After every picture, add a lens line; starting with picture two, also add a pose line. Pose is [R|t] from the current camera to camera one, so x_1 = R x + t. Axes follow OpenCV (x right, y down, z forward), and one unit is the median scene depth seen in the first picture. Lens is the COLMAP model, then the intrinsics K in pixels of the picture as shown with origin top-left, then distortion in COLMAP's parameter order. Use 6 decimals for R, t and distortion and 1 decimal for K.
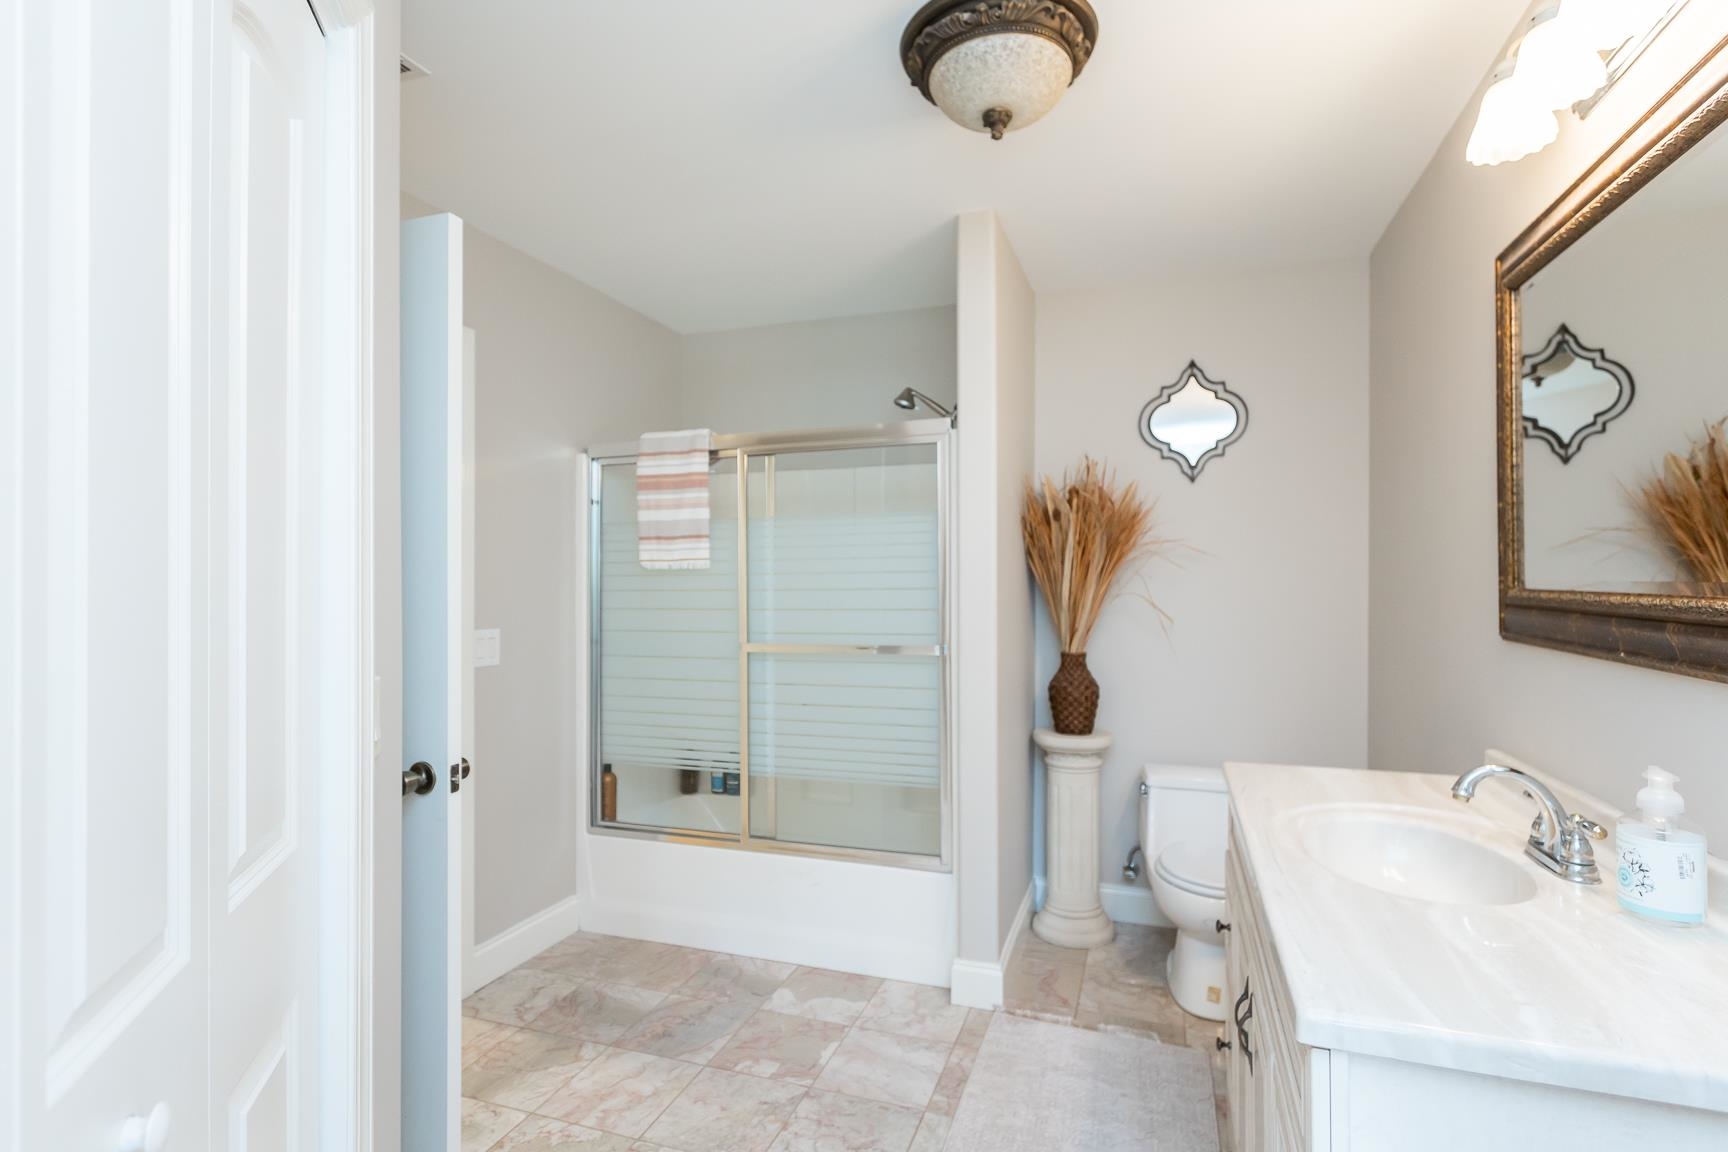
lens RADIAL K [[828.1, 0, 864.0], [0, 828.1, 576.0], [0, 0, 1]] dist [-0.001171, -0.000299]
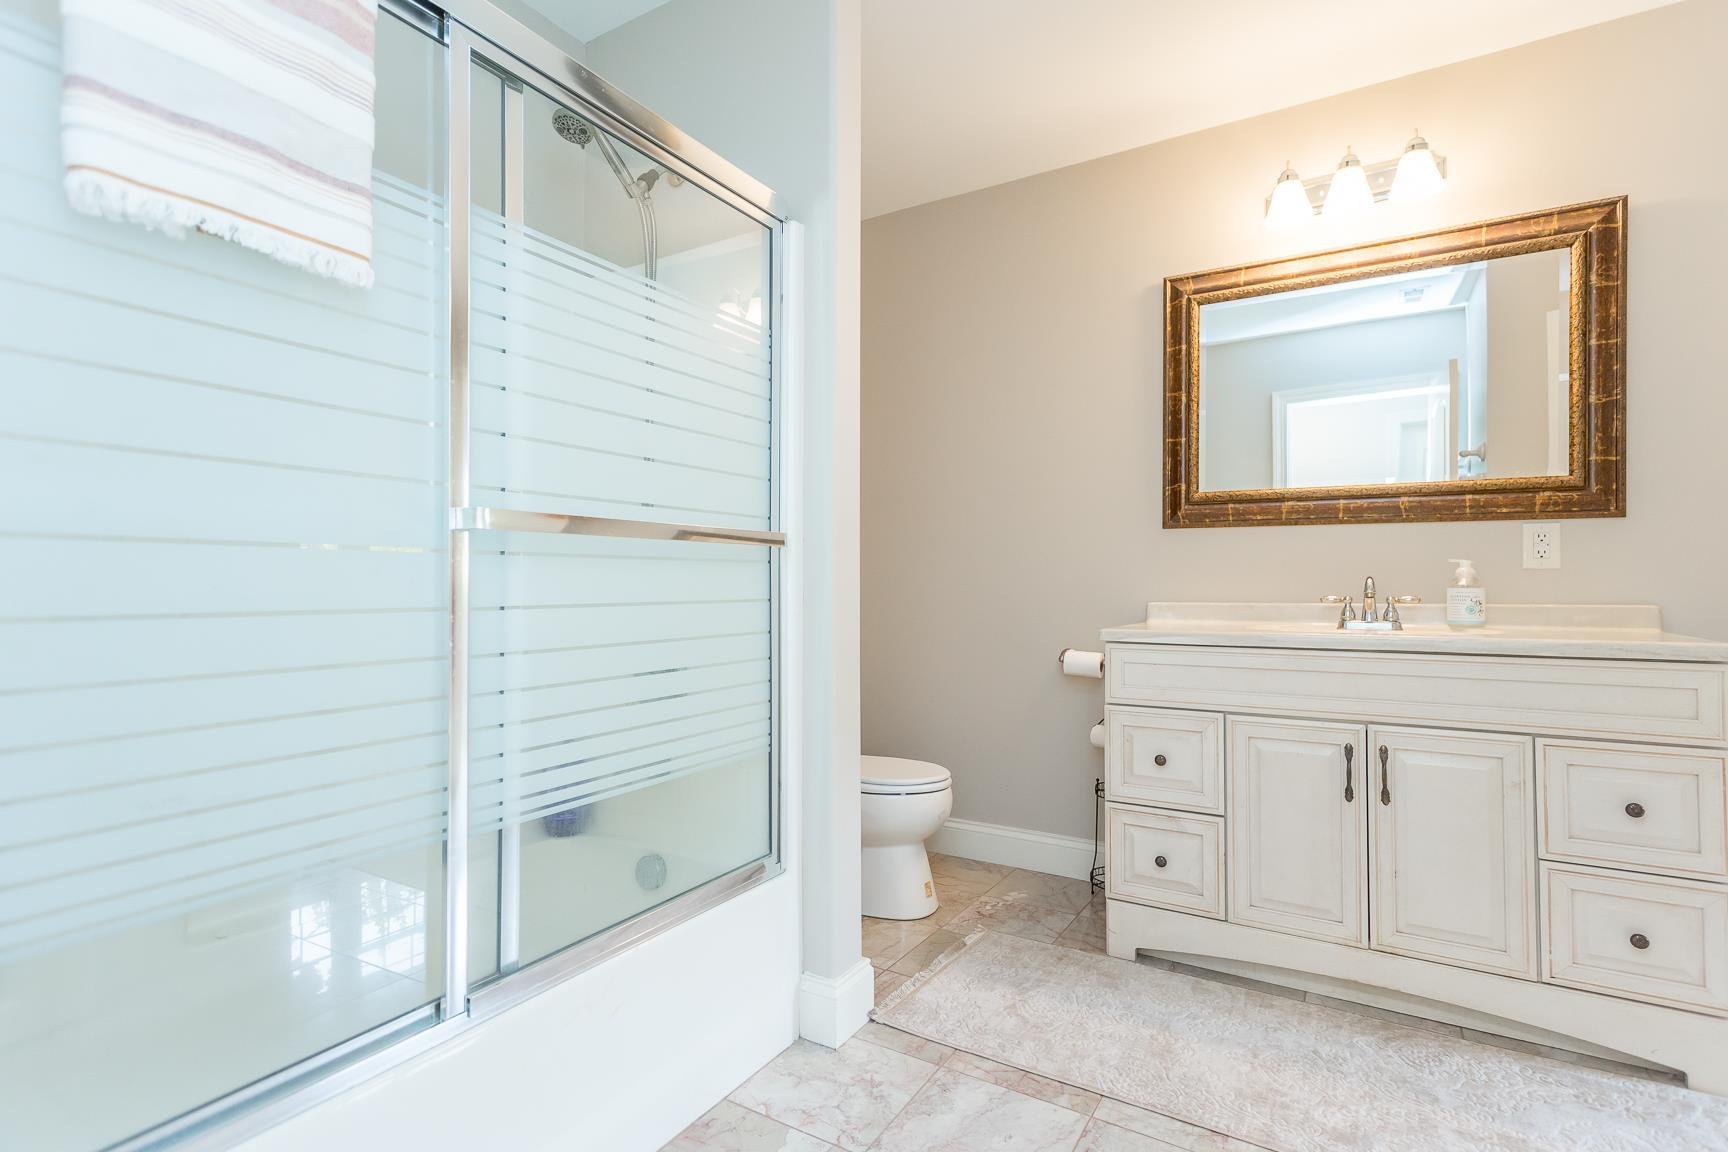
lens RADIAL K [[828.1, 0, 864.0], [0, 828.1, 576.0], [0, 0, 1]] dist [-0.001171, -0.000299]
pose [[0.194017, 0.022020, 0.980751, -0.648759], [-0.013317, 0.999715, -0.019811, 0.156137], [-0.980908, -0.009217, 0.194255, 0.962597]]
